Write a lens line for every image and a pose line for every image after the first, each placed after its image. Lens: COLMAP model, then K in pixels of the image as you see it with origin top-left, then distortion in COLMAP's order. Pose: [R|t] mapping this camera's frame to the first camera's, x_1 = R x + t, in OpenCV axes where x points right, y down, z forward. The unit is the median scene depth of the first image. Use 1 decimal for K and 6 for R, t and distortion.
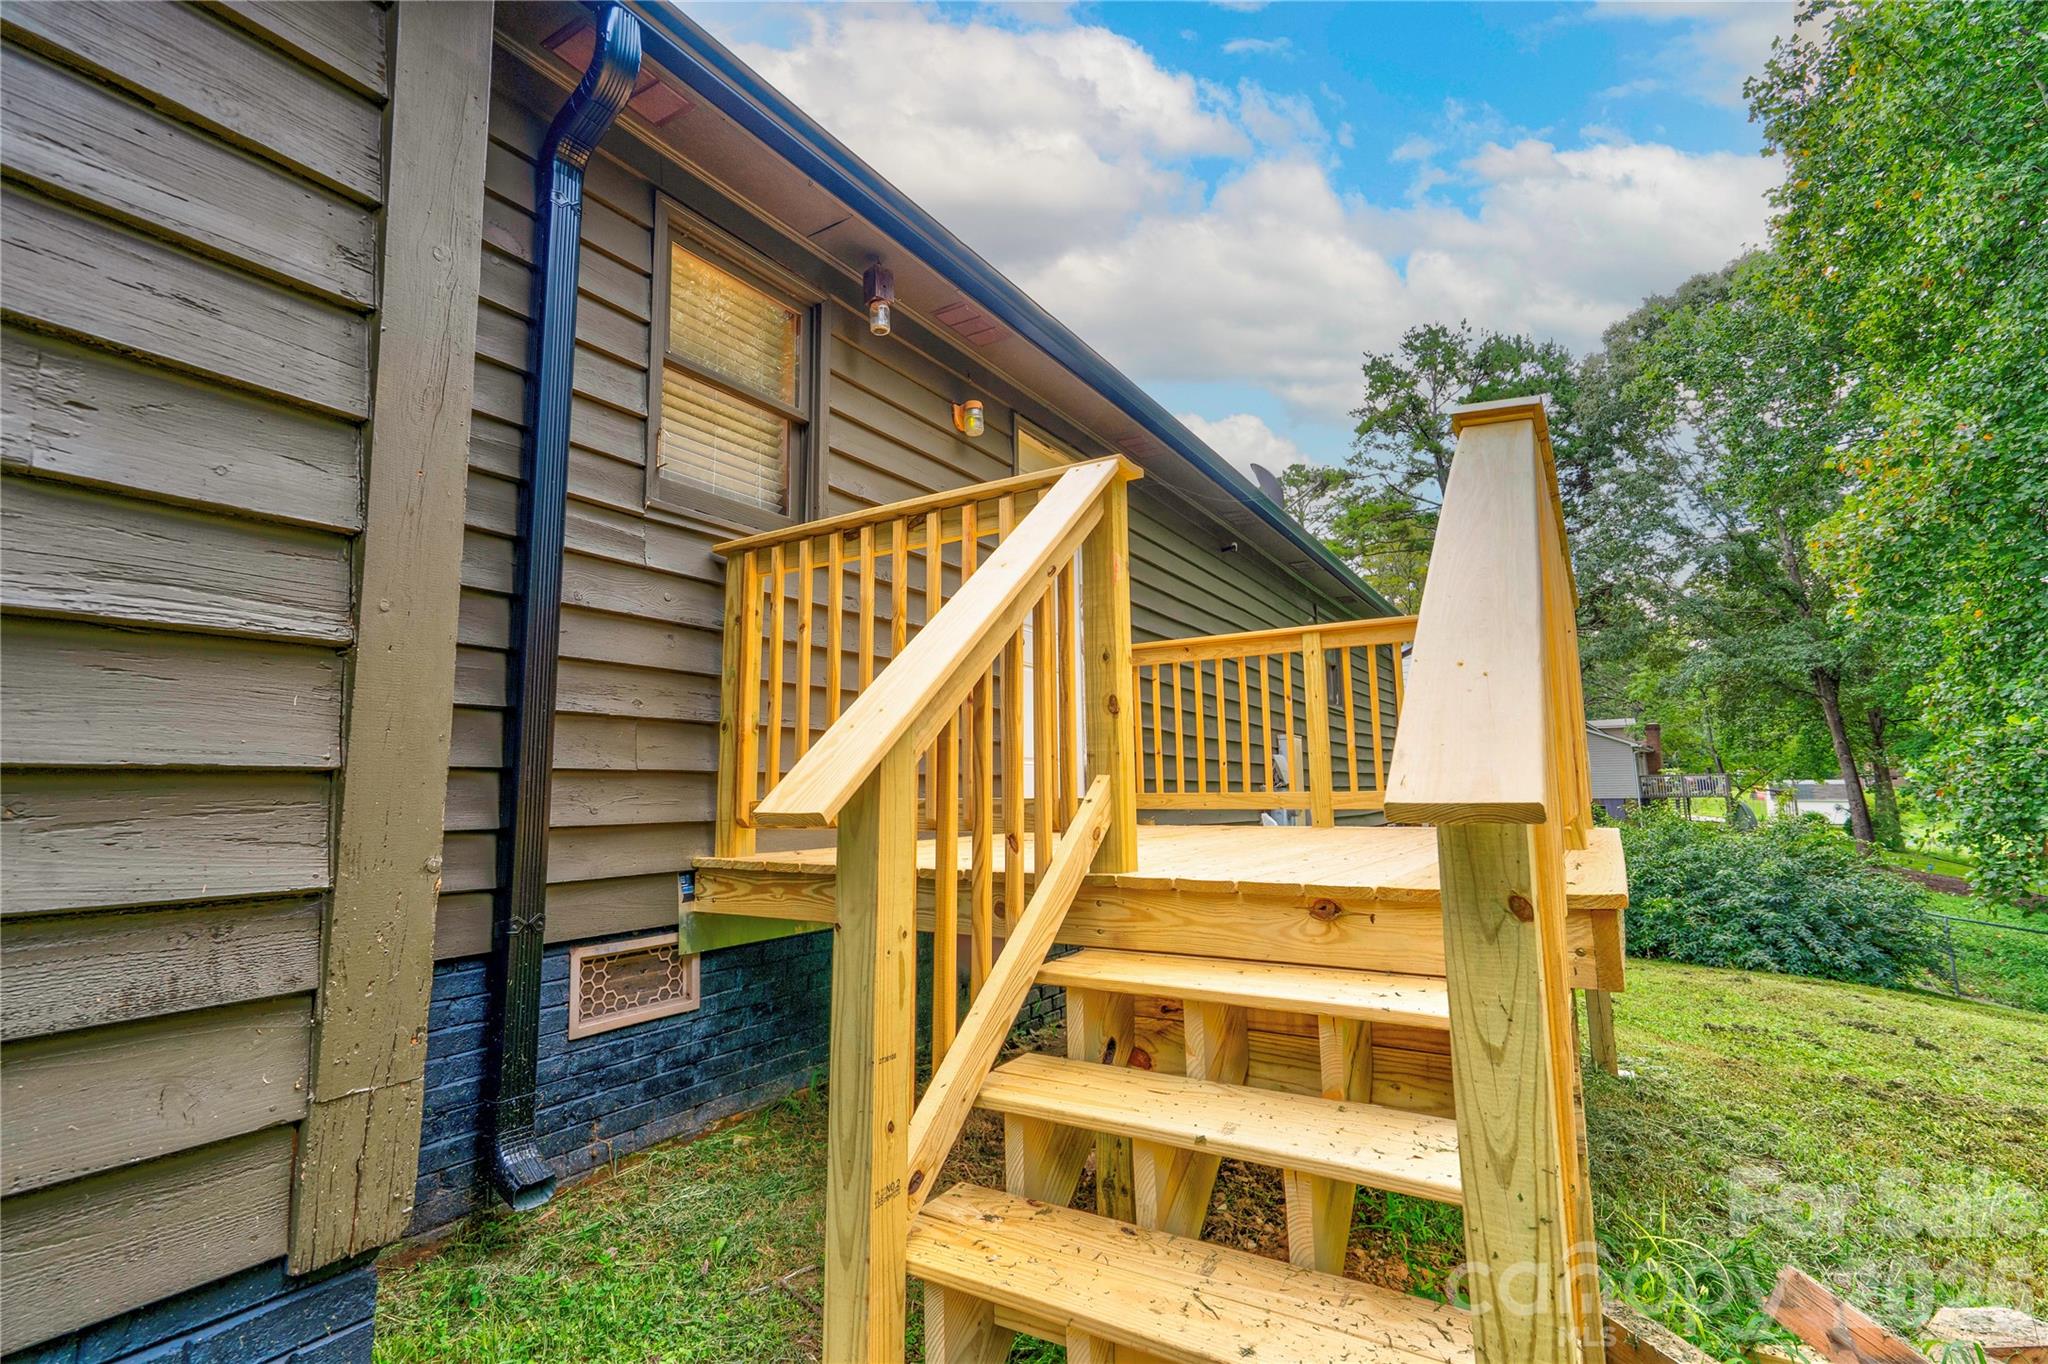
lens RADIAL K [[937.9, 0, 1014.3], [0, 937.9, 681.8], [0, 0, 1]] dist [-0.003076, 0.008896]
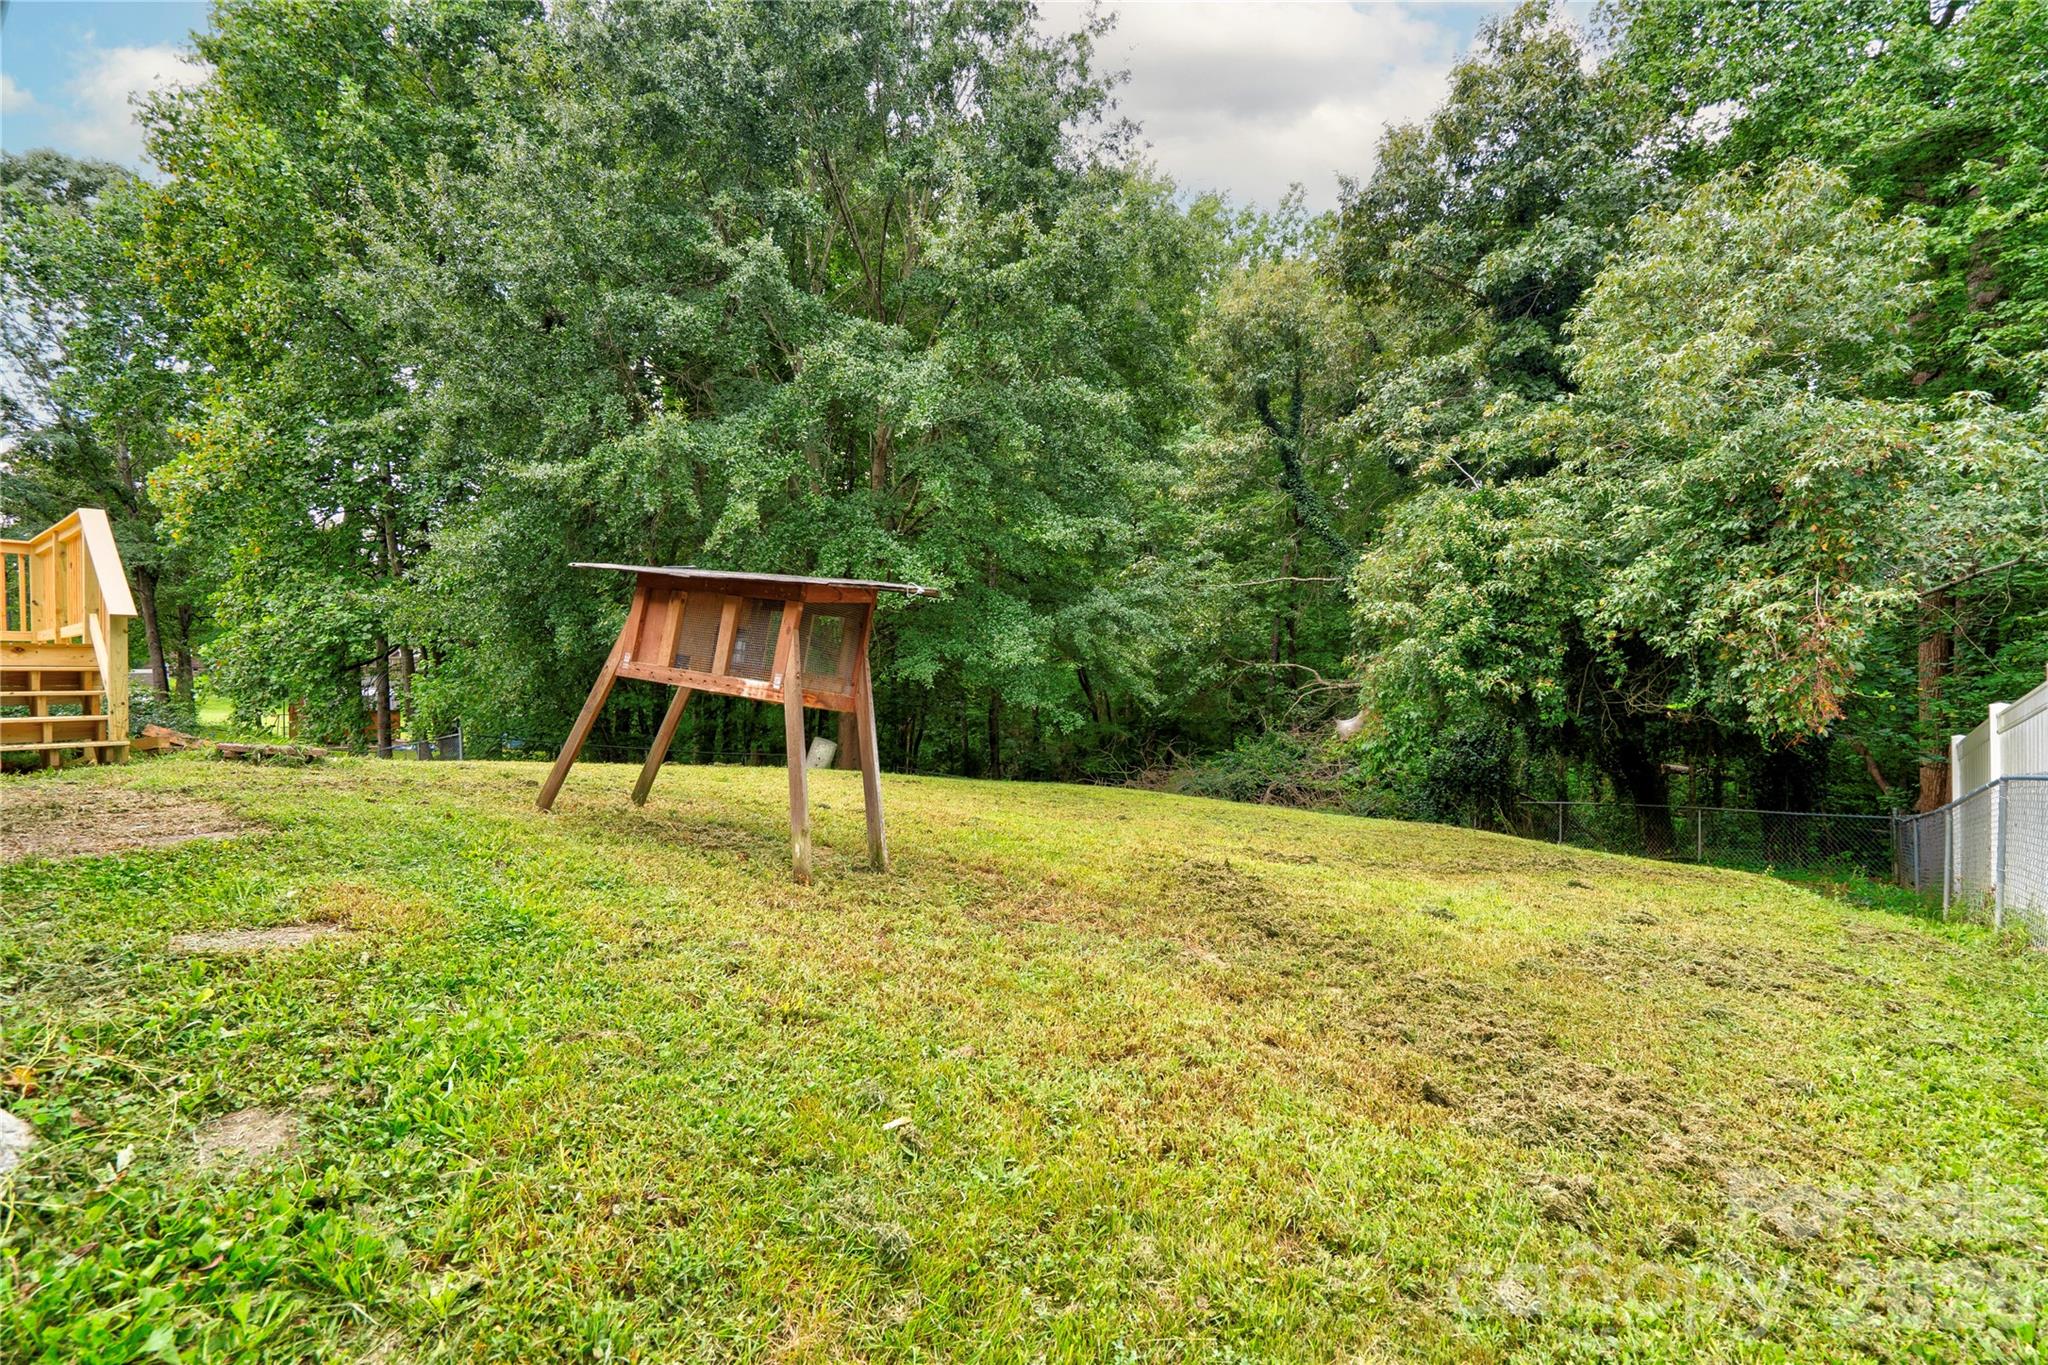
lens RADIAL K [[937.9, 0, 1013.4], [0, 937.9, 684.6], [0, 0, 1]] dist [-0.003076, 0.008896]
pose [[0.106845, 0.006736, 0.994253, -0.371849], [-0.119136, 0.992859, 0.006076, -0.009876], [-0.987112, -0.119101, 0.106884, -0.412302]]
